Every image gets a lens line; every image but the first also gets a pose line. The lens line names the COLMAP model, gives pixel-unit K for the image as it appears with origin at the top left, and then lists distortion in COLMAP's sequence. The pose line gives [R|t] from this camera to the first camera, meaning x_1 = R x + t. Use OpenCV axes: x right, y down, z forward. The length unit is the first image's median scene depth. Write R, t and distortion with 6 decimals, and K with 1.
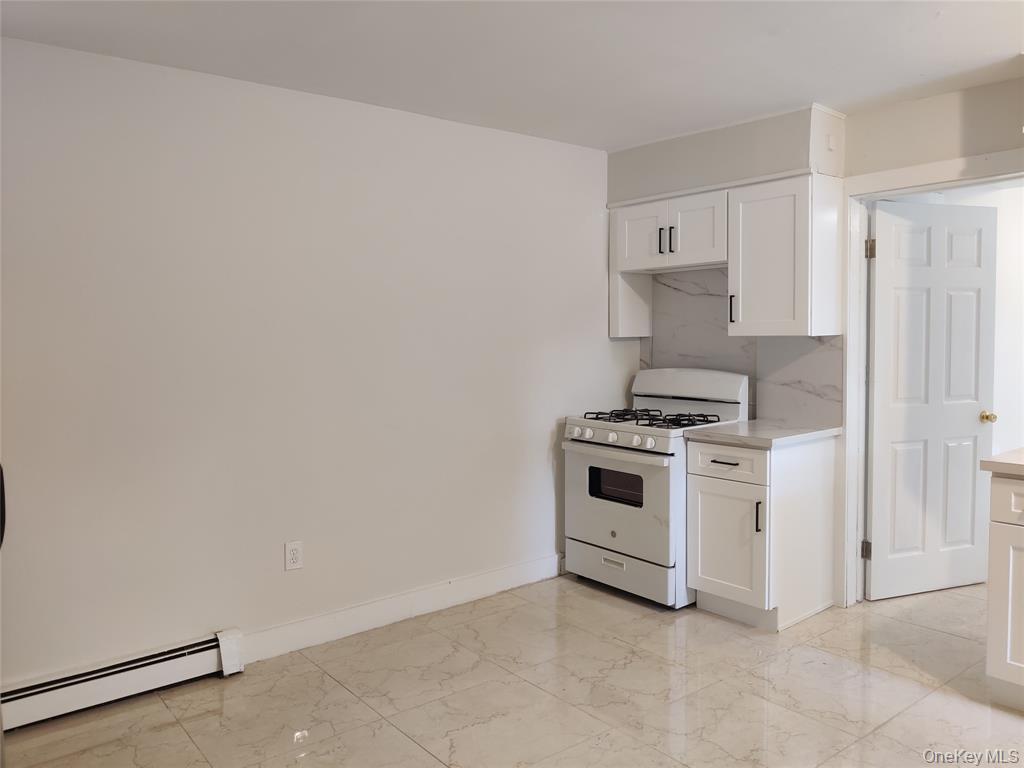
lens RADIAL K [[788.2, 0, 512.0], [0, 788.2, 384.0], [0, 0, 1]] dist [0.114166, -0.212813]
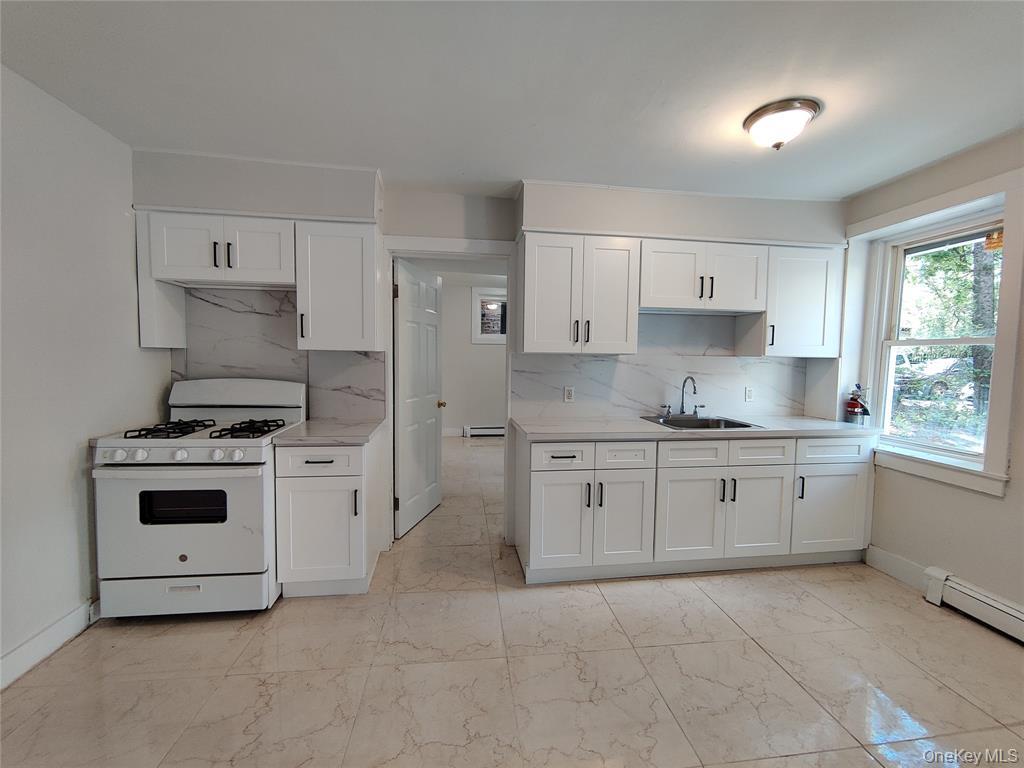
lens RADIAL K [[441.2, 0, 513.4], [0, 441.2, 381.7], [0, 0, 1]] dist [-0.002464, 0.000032]
pose [[0.520468, -0.028620, 0.853401, -0.106580], [0.032423, 0.999380, 0.013741, -0.012564], [-0.853265, 0.020518, 0.521073, 0.397860]]
